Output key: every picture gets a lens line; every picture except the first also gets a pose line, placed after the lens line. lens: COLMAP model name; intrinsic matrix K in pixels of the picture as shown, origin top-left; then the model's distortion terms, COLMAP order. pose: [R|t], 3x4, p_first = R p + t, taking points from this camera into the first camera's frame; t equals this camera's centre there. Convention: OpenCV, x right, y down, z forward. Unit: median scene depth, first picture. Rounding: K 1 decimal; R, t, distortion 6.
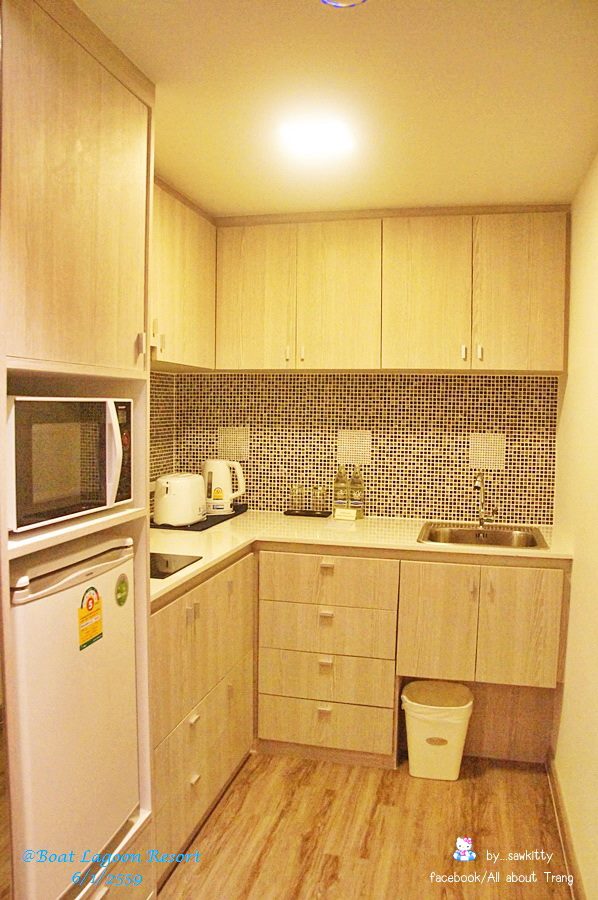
lens RADIAL K [[697.1, 0, 299.0], [0, 697.1, 450.0], [0, 0, 1]] dist [-0.202094, 0.144100]
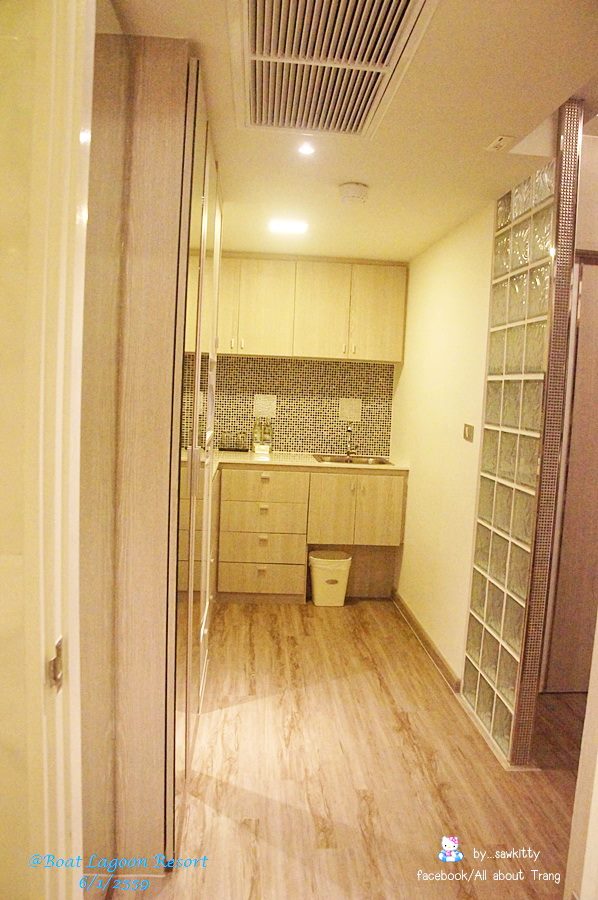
lens RADIAL K [[697.1, 0, 299.0], [0, 697.1, 450.0], [0, 0, 1]] dist [-0.202094, 0.144100]
pose [[0.952062, -0.000375, 0.305905, -0.384109], [-0.012164, 0.999162, 0.039082, 0.038740], [-0.305663, -0.040930, 0.951259, -0.576098]]
